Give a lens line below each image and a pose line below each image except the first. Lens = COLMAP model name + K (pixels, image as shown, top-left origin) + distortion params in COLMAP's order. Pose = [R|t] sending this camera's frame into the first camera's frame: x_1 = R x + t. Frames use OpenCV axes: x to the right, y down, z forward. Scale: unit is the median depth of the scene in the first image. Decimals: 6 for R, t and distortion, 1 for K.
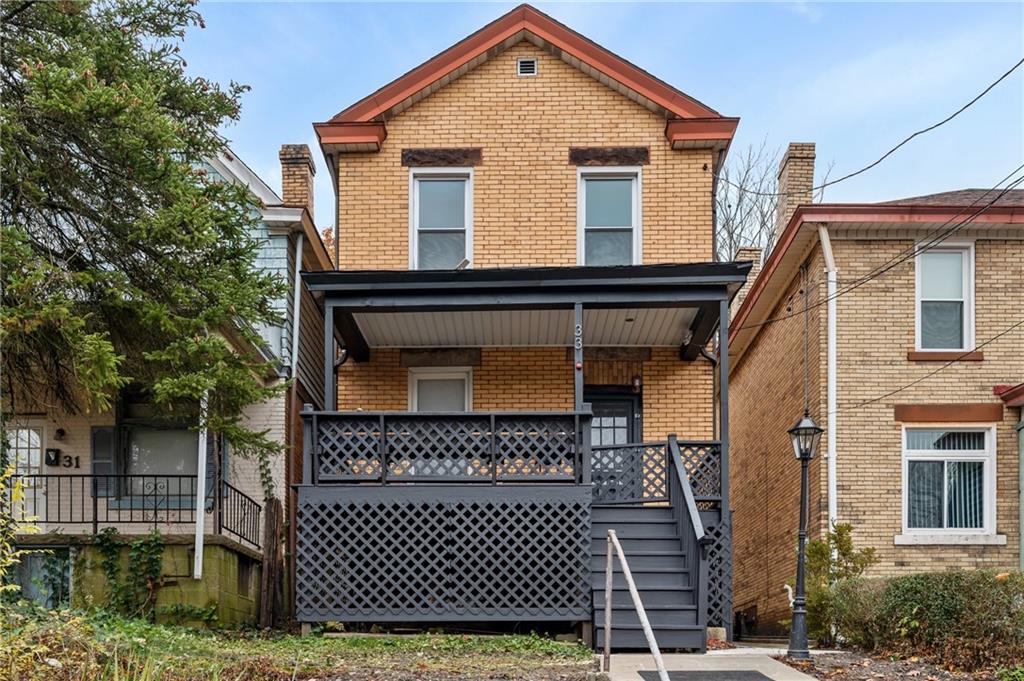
lens RADIAL K [[879.2, 0, 512.0], [0, 879.2, 340.5], [0, 0, 1]] dist [-0.000333, -0.001435]
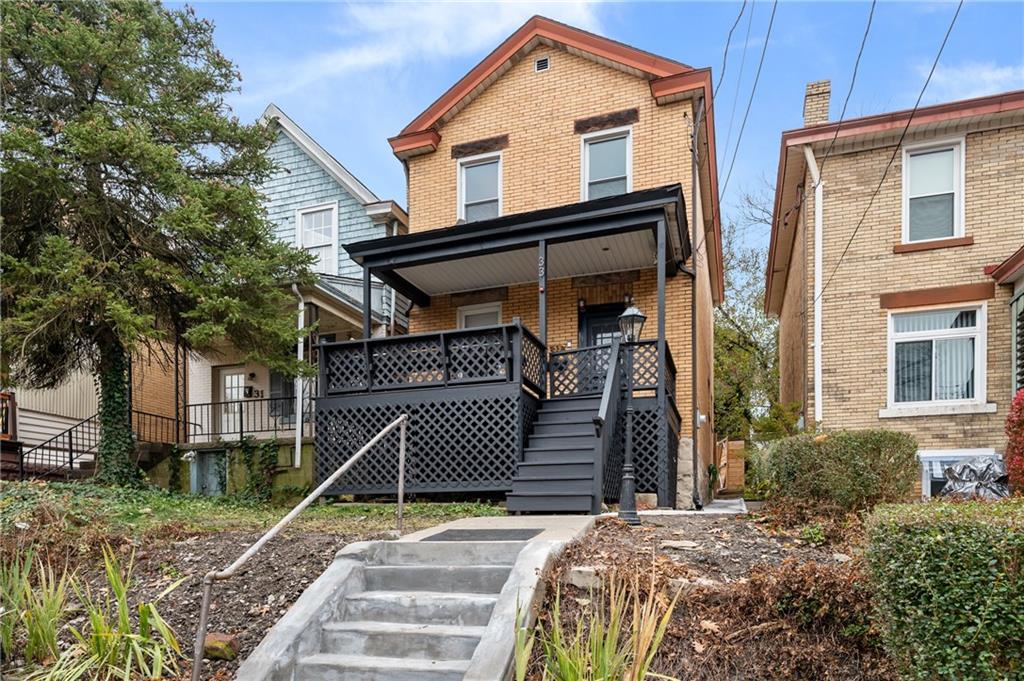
lens RADIAL K [[631.4, 0, 512.0], [0, 631.4, 324.2], [0, 0, 1]] dist [0.000215, -0.001129]
pose [[0.950327, -0.099731, -0.294843, 0.224022], [0.112461, 0.993303, 0.026495, 0.037008], [0.290226, -0.058338, 0.955178, 0.095770]]
